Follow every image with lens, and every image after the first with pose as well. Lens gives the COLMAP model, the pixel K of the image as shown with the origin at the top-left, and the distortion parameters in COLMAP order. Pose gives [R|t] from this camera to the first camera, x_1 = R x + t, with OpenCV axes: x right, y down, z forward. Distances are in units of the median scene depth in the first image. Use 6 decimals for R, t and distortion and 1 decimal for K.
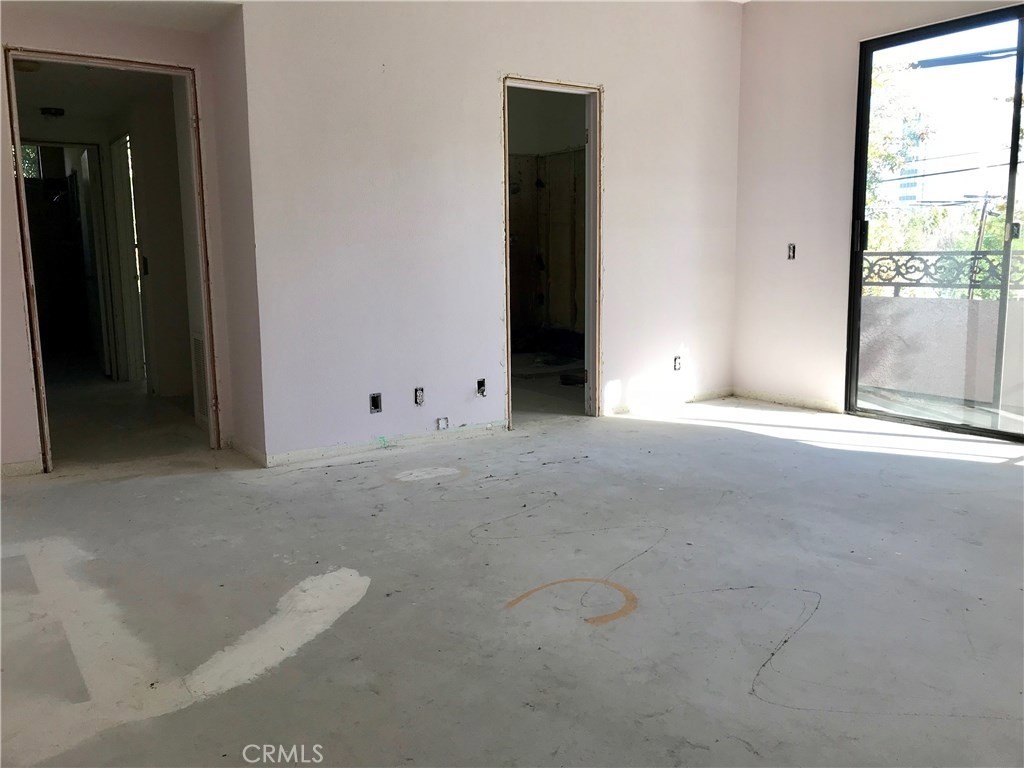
lens RADIAL K [[828.7, 0, 505.2], [0, 828.7, 378.2], [0, 0, 1]] dist [0.059886, -0.034711]
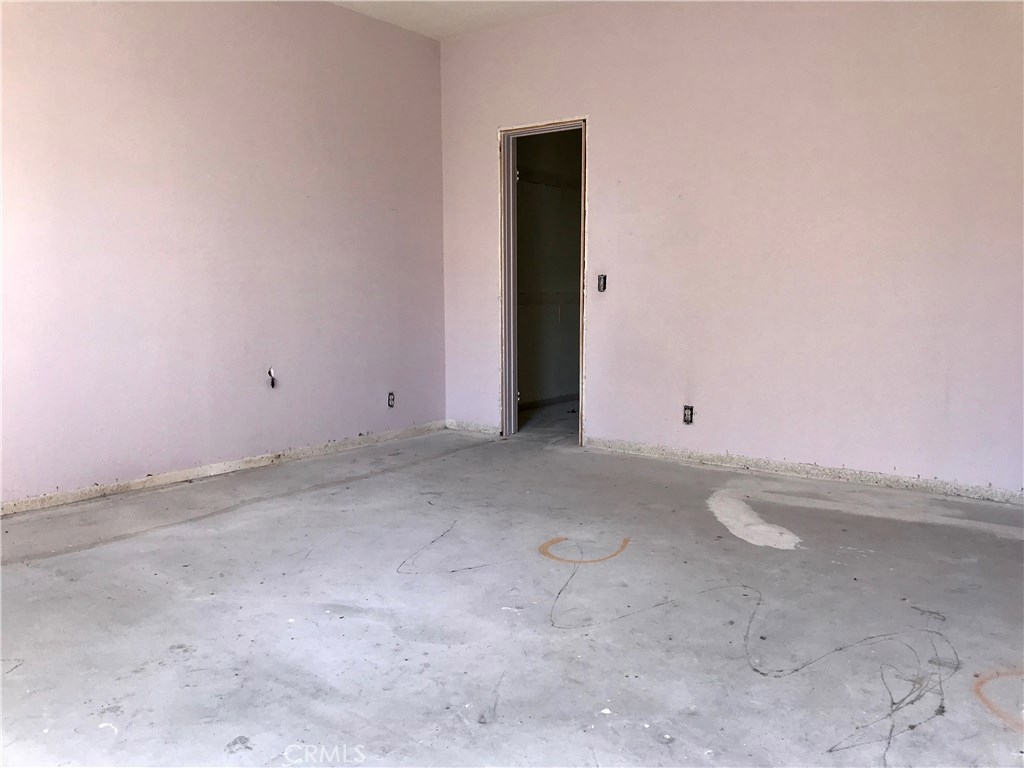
lens RADIAL K [[877.9, 0, 512.0], [0, 877.9, 384.0], [0, 0, 1]] dist [0.009802, 0.005419]
pose [[-0.944547, 0.044888, -0.325293, 0.404502], [-0.038615, 0.968557, 0.245778, -0.200037], [0.326097, 0.244710, -0.913114, 1.394827]]
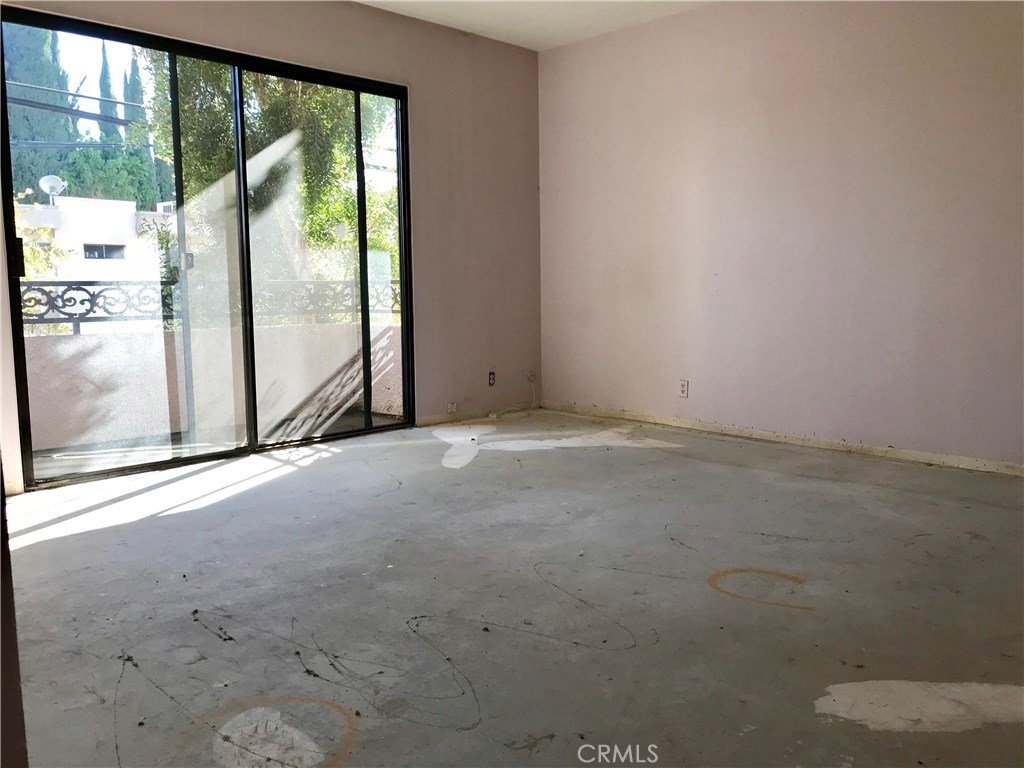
lens RADIAL K [[828.7, 0, 505.2], [0, 828.7, 378.2], [0, 0, 1]] dist [0.059886, -0.034711]
pose [[-0.190091, -0.106171, 0.976009, -0.586761], [0.152082, 0.978951, 0.136111, -0.135564], [-0.969916, 0.174307, -0.169943, 0.962111]]
